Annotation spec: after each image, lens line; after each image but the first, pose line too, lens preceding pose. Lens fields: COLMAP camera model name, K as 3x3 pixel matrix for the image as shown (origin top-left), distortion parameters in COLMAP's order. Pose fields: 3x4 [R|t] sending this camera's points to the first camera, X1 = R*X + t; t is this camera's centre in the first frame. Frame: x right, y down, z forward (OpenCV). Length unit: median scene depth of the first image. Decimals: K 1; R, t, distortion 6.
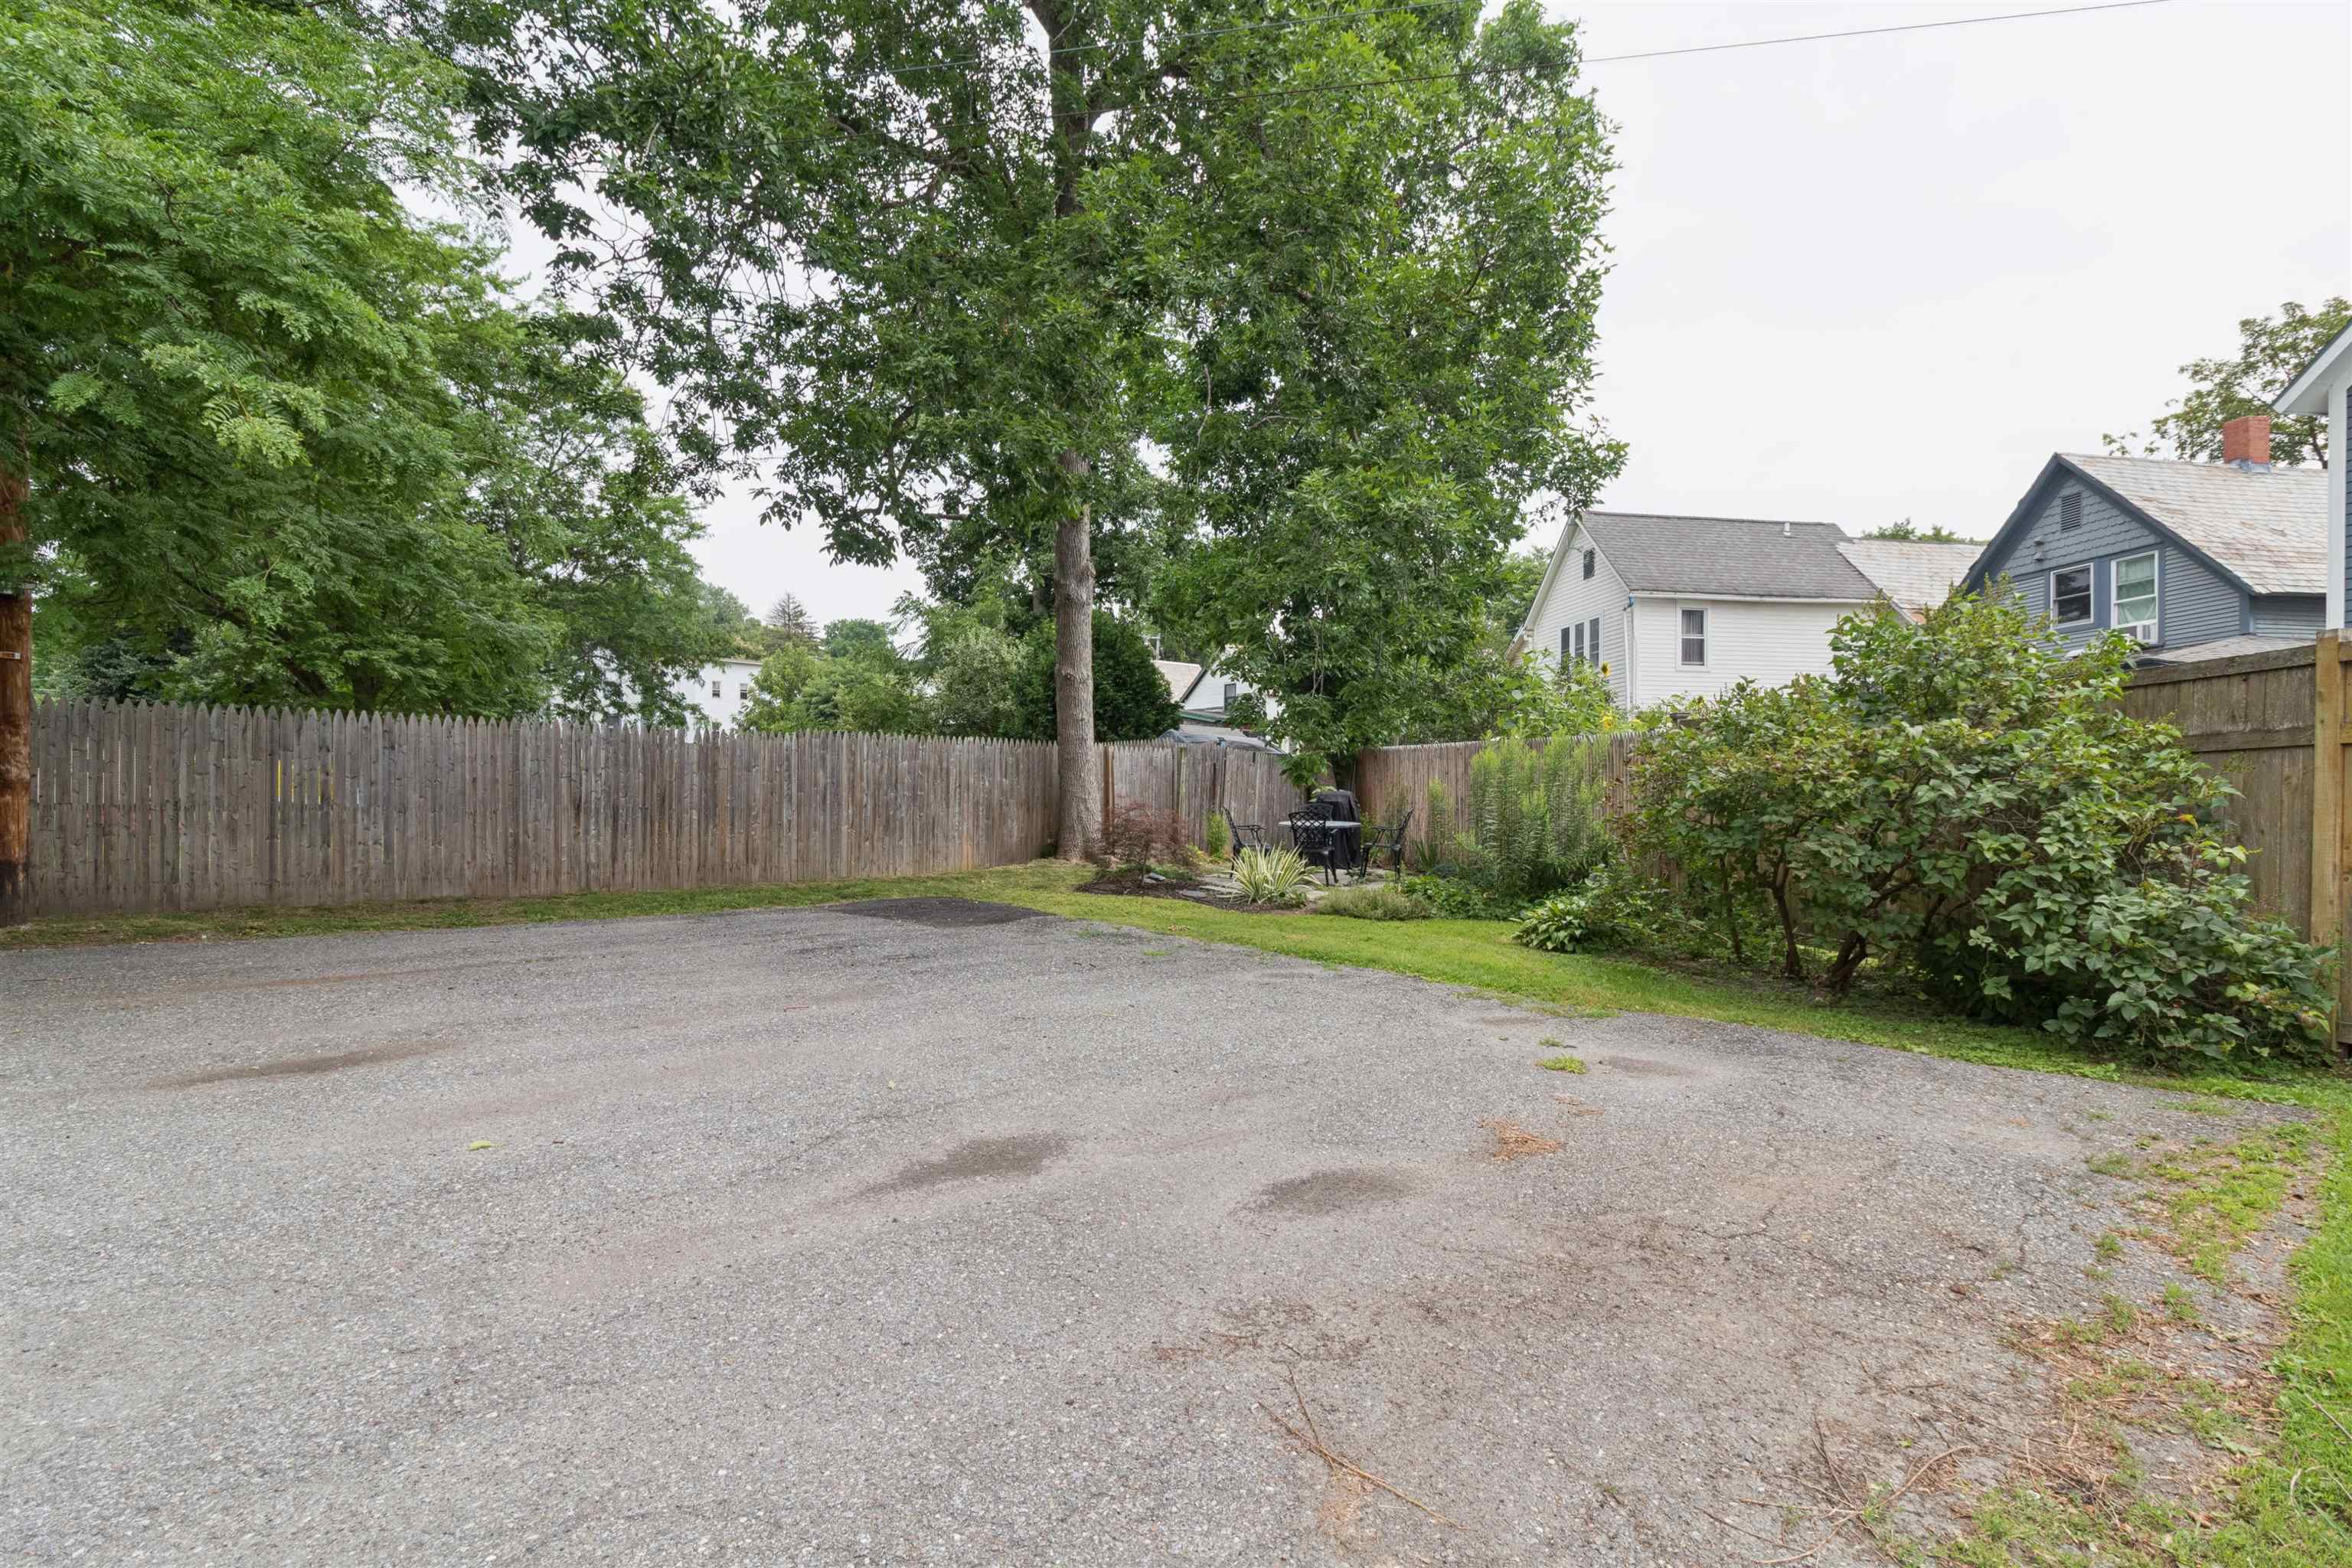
lens RADIAL K [[1116.0, 0, 1161.0], [0, 1116.0, 808.6], [0, 0, 1]] dist [0.002494, -0.000185]
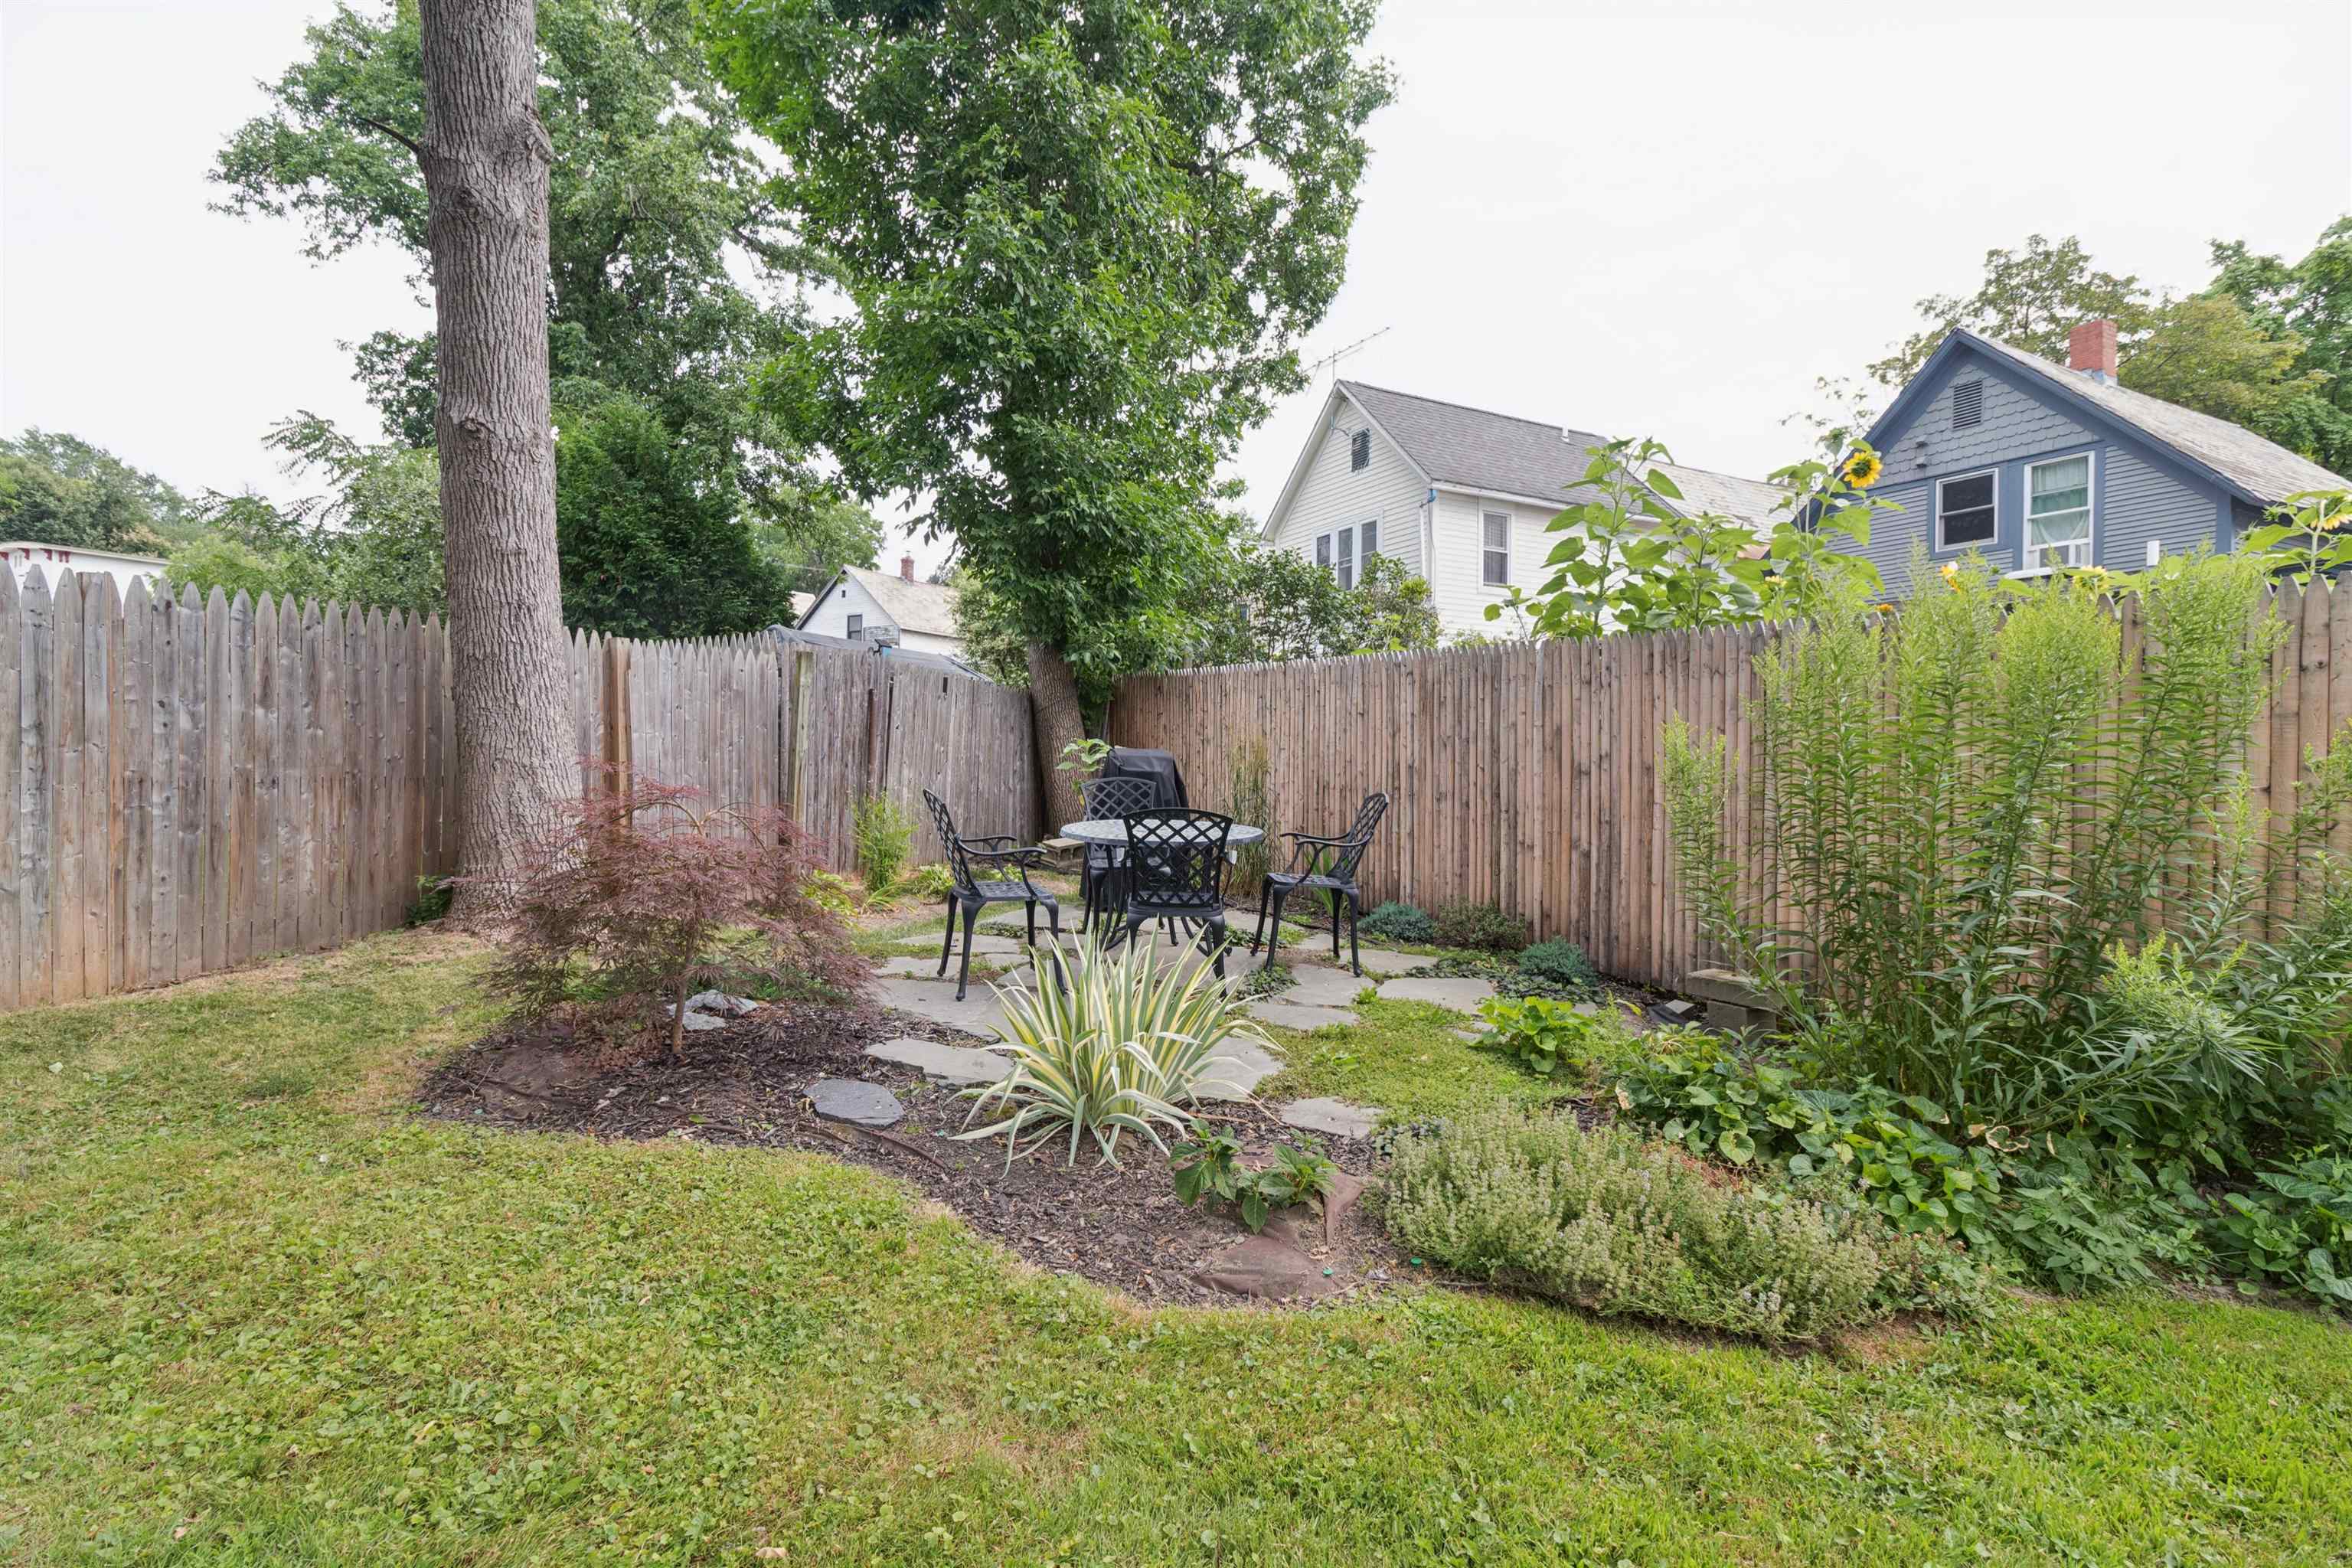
lens RADIAL K [[1087.4, 0, 1168.0], [0, 1087.4, 780.0], [0, 0, 1]] dist [-0.000021, 0.000169]
pose [[0.939431, -0.004302, 0.342711, 0.007810], [-0.001719, 0.999850, 0.017262, -0.011496], [-0.342733, -0.016806, 0.939282, 0.615887]]
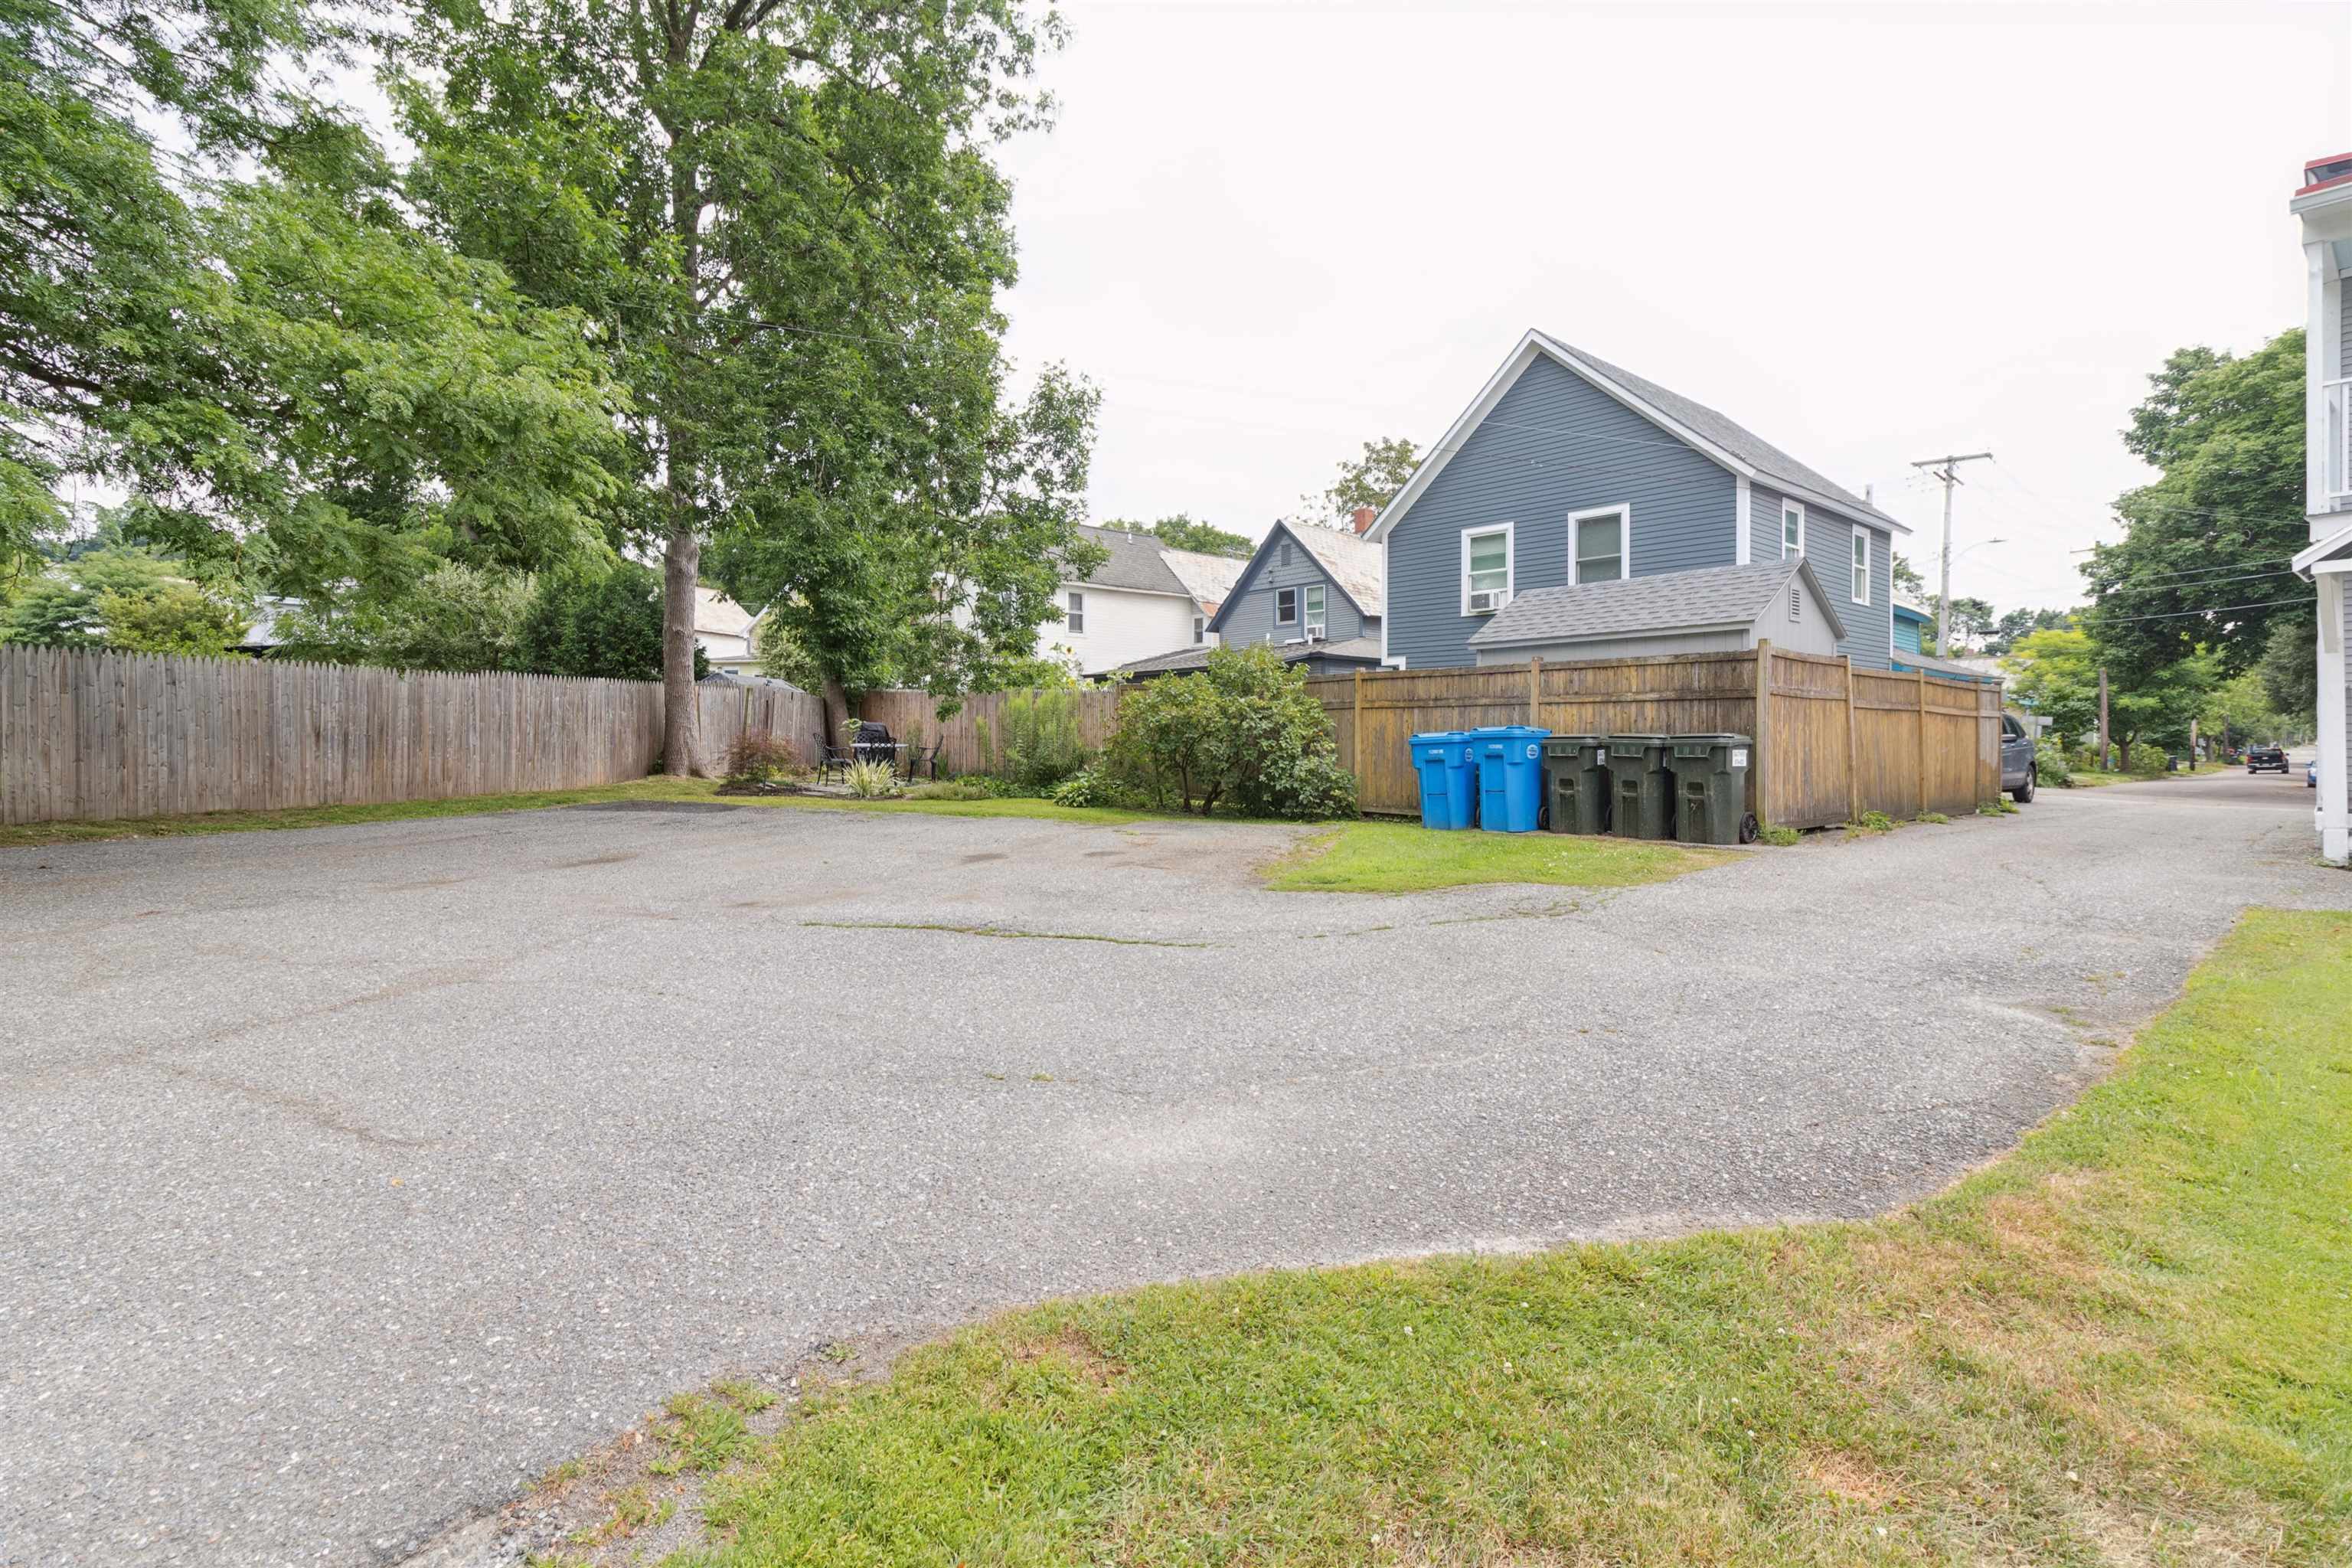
lens RADIAL K [[1108.6, 0, 1164.3], [0, 1108.6, 782.9], [0, 0, 1]] dist [0.002062, -0.000189]
pose [[0.838641, -0.026872, 0.544021, -0.323694], [0.005415, 0.999144, 0.041004, 0.005385], [-0.544658, -0.031442, 0.838069, -0.390997]]
